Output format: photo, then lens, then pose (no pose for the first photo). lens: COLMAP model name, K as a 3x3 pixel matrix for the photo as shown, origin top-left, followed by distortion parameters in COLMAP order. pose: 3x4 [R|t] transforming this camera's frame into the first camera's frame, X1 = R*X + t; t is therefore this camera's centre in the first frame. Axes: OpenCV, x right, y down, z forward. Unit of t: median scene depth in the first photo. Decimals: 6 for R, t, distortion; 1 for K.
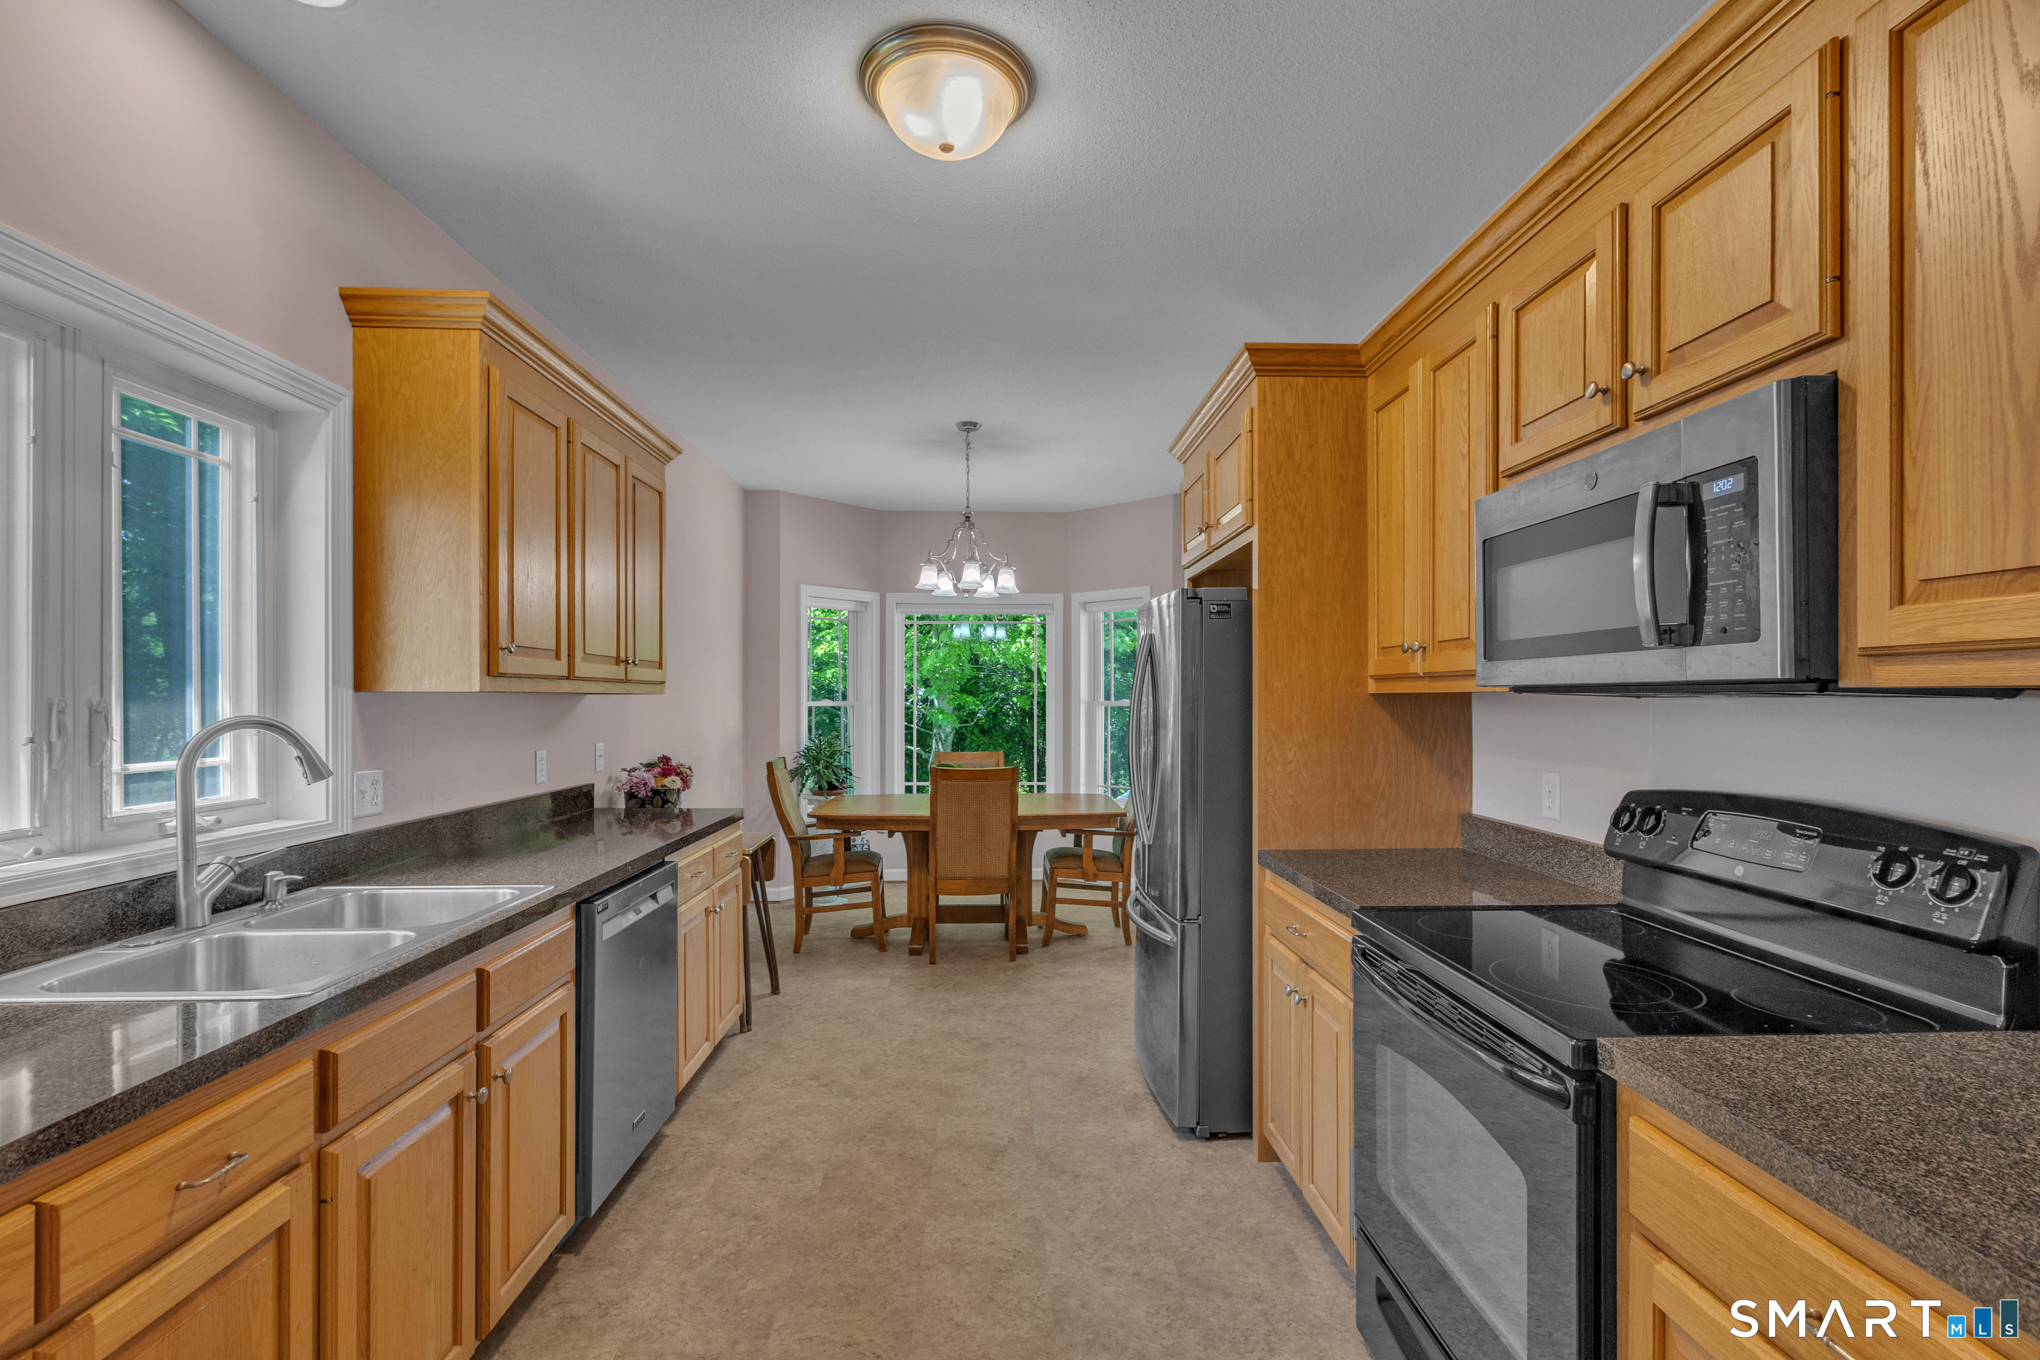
lens RADIAL K [[920.6, 0, 1025.8], [0, 920.6, 691.5], [0, 0, 1]] dist [0.001991, -0.001403]
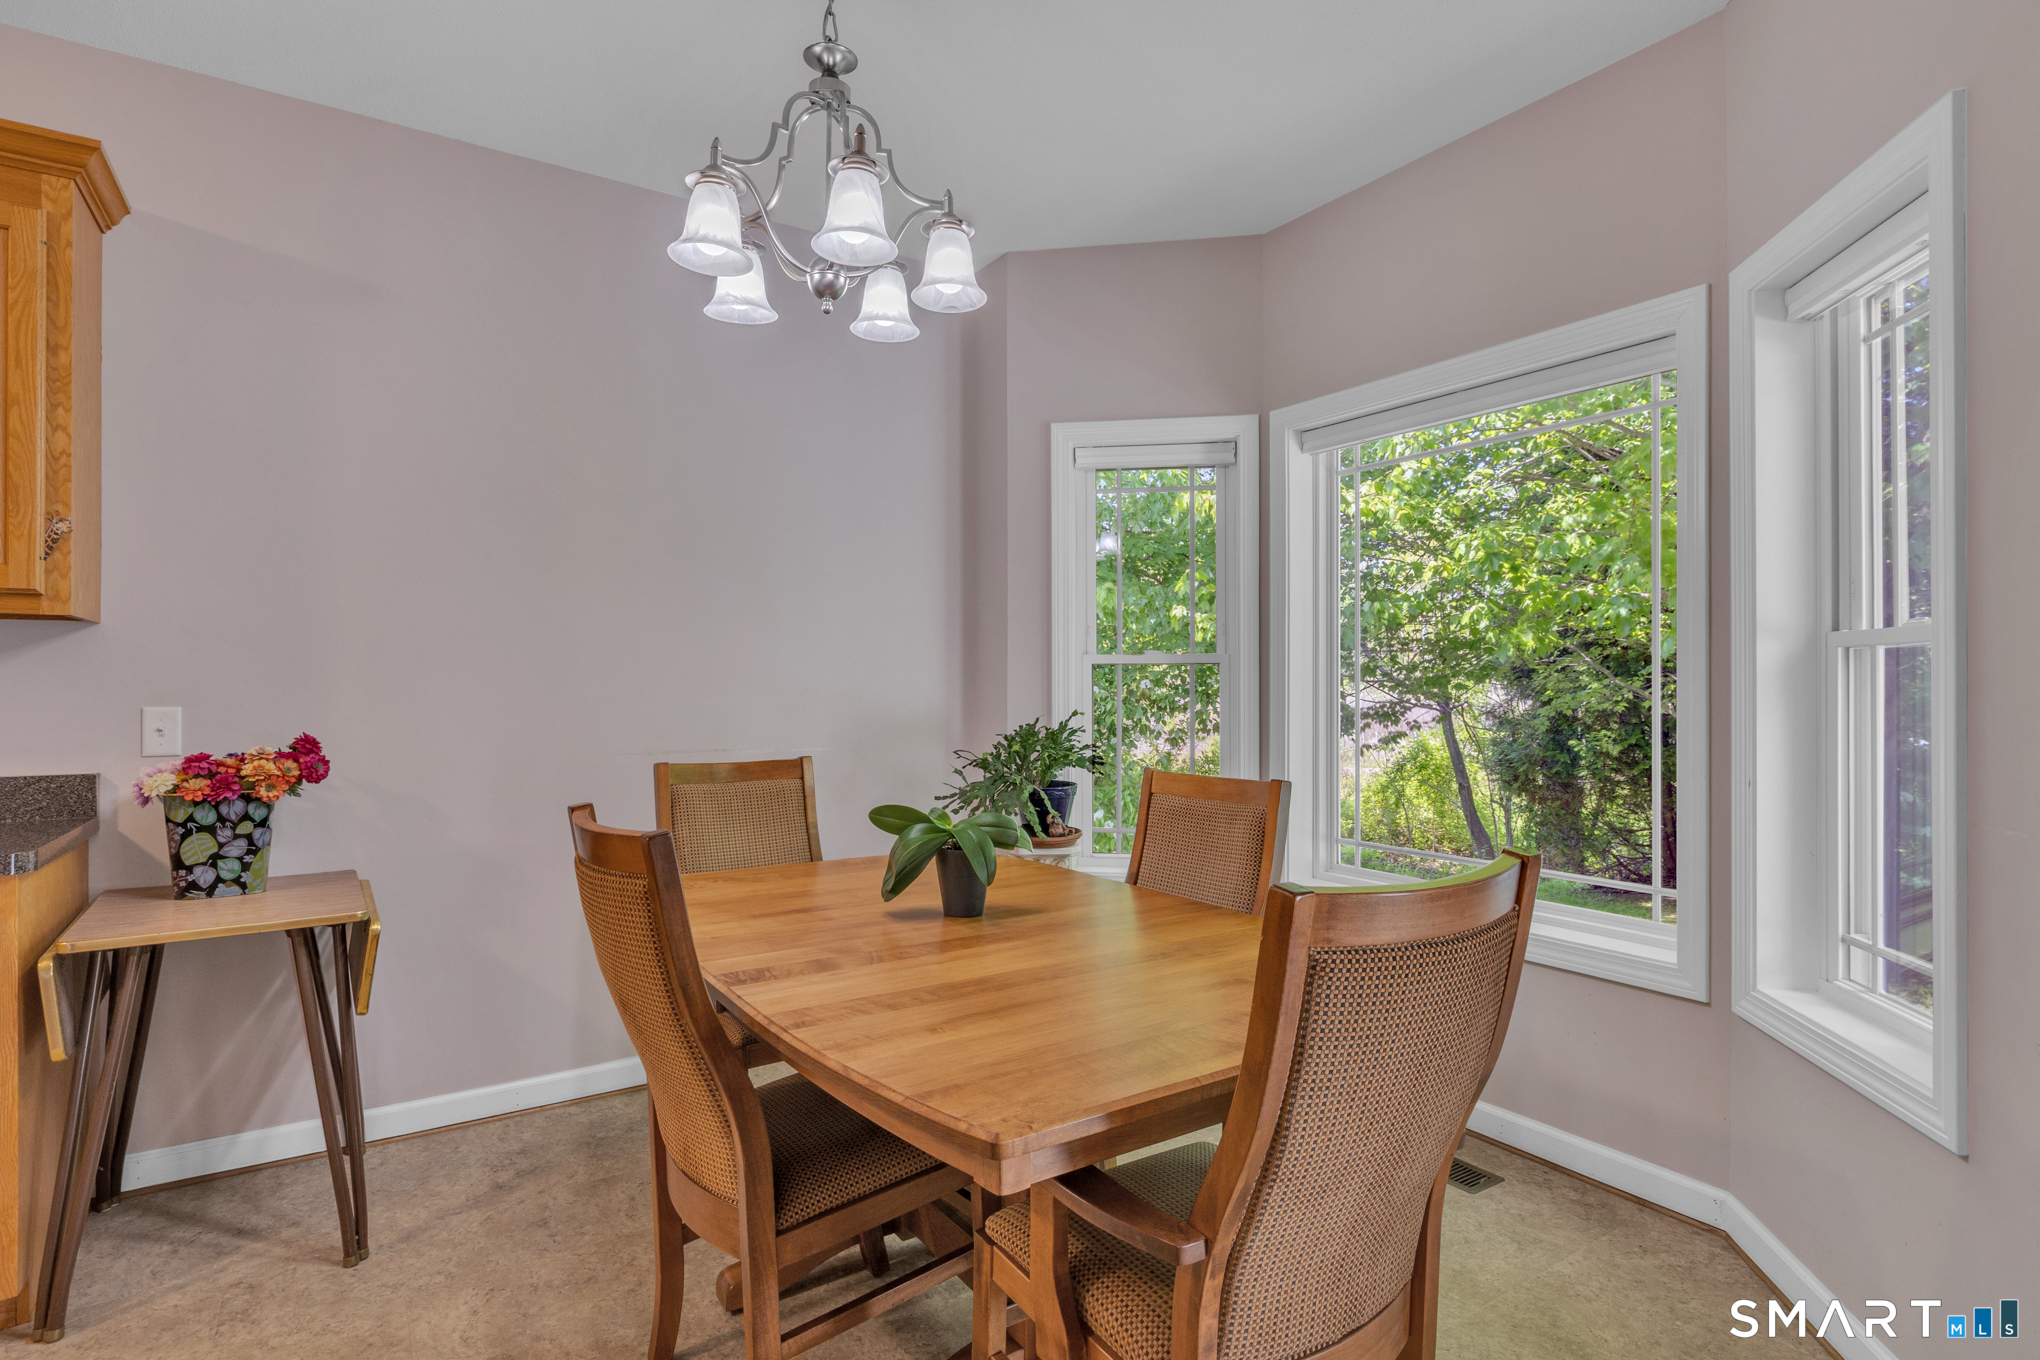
lens RADIAL K [[1027.1, 0, 1021.9], [0, 1027.1, 685.4], [0, 0, 1]] dist [0.000846, -0.001668]
pose [[0.518558, -0.000801, -0.855042, 0.514274], [0.003159, 0.999995, 0.000979, 0.060810], [0.855037, -0.003209, 0.518557, 1.541770]]
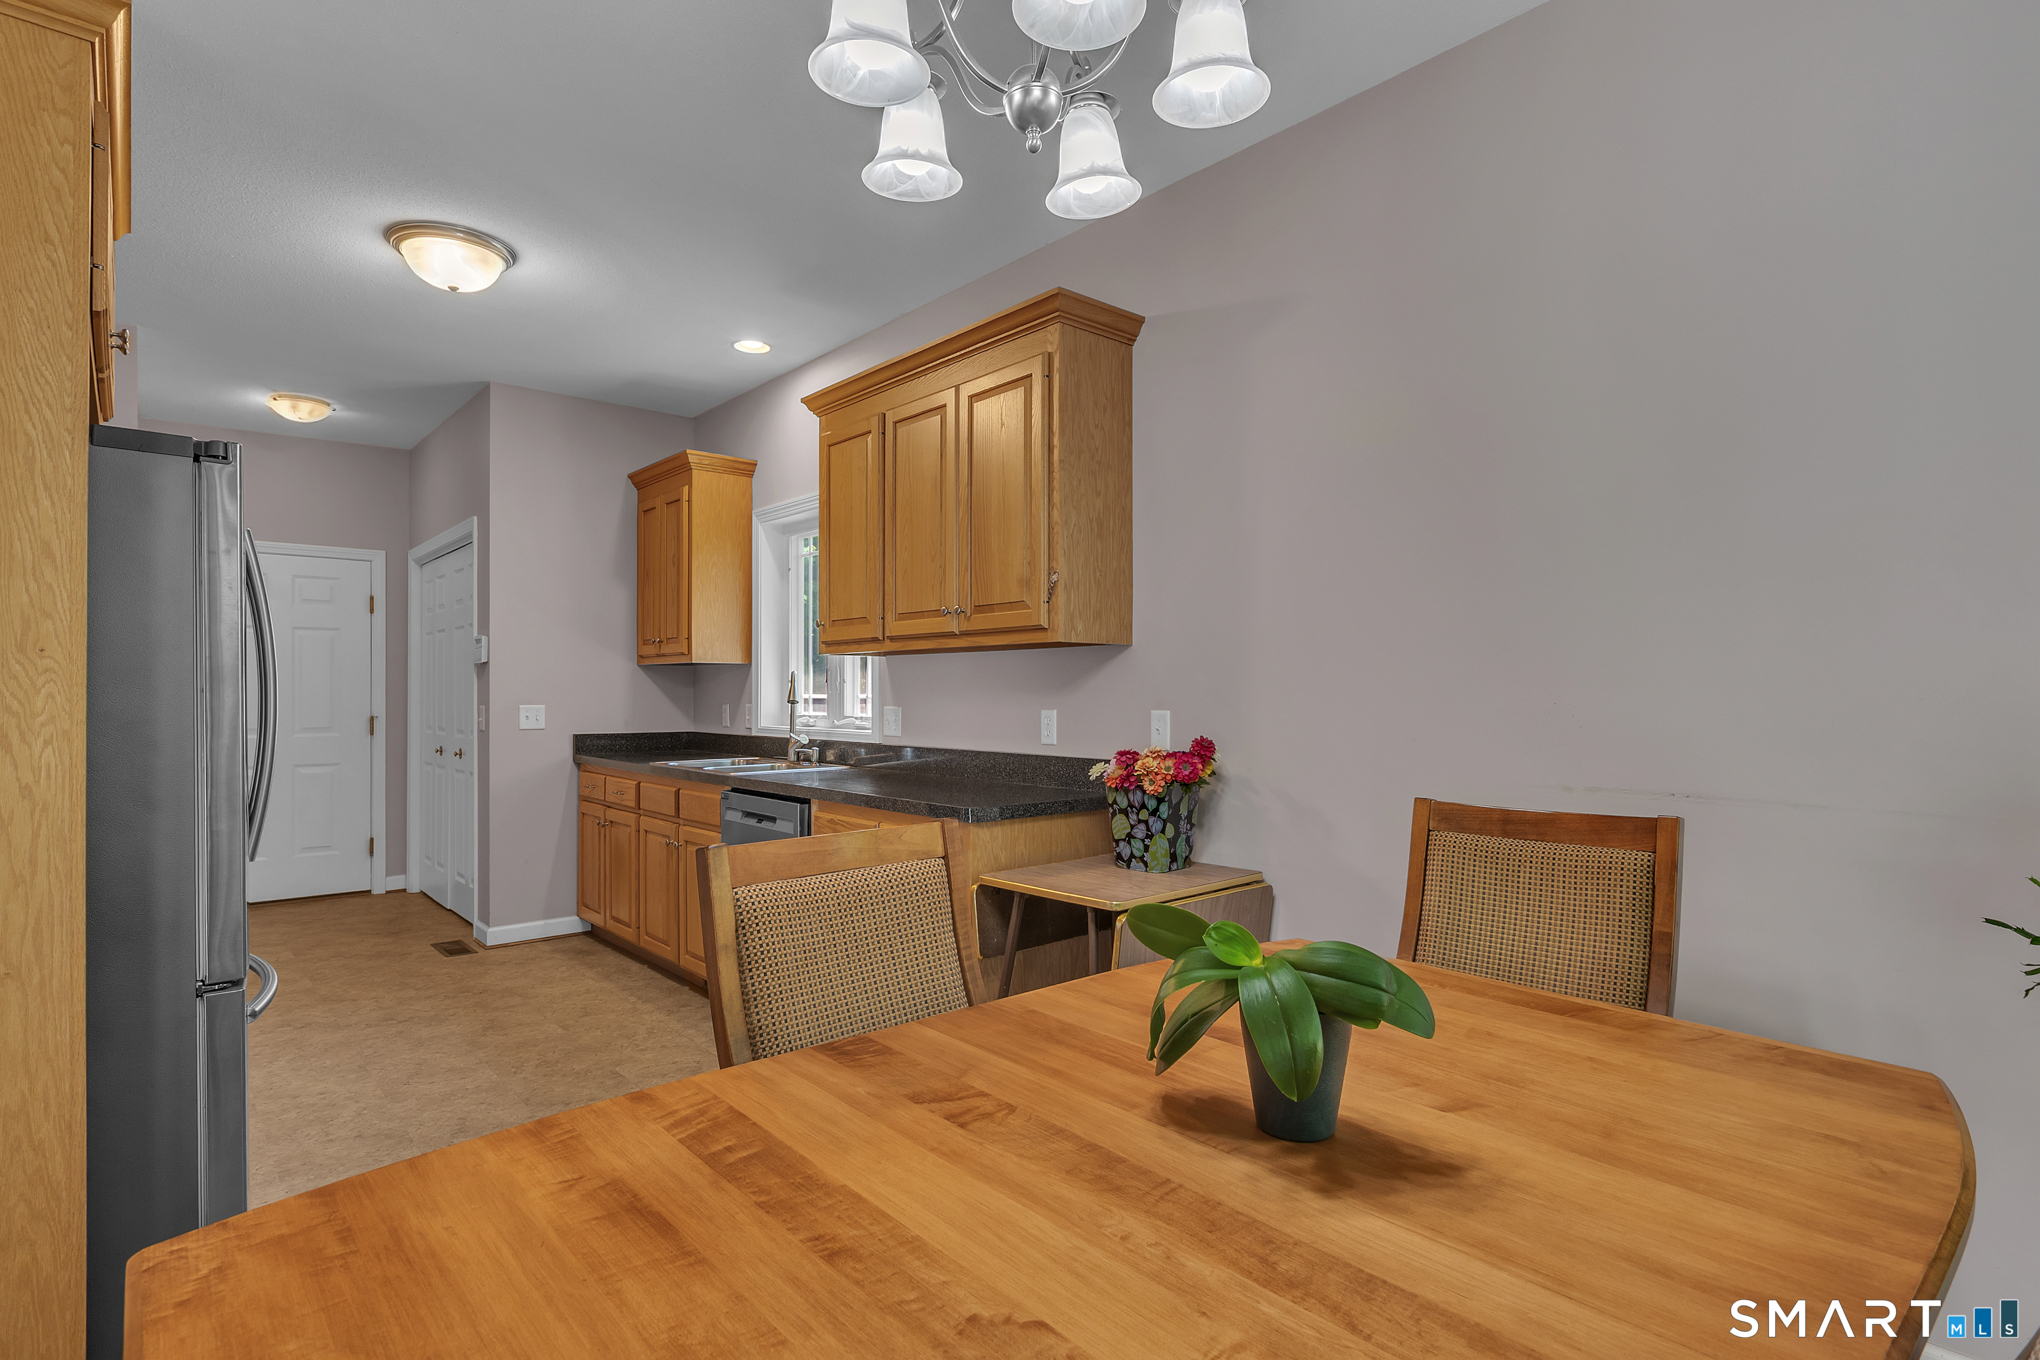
lens RADIAL K [[1027.1, 0, 1015.0], [0, 1027.1, 699.9], [0, 0, 1]] dist [0.000846, -0.001668]
pose [[-0.786307, 0.005318, -0.617813, 0.165647], [0.005822, 0.999982, 0.001199, 0.064475], [0.617808, -0.002654, -0.786324, 2.136533]]
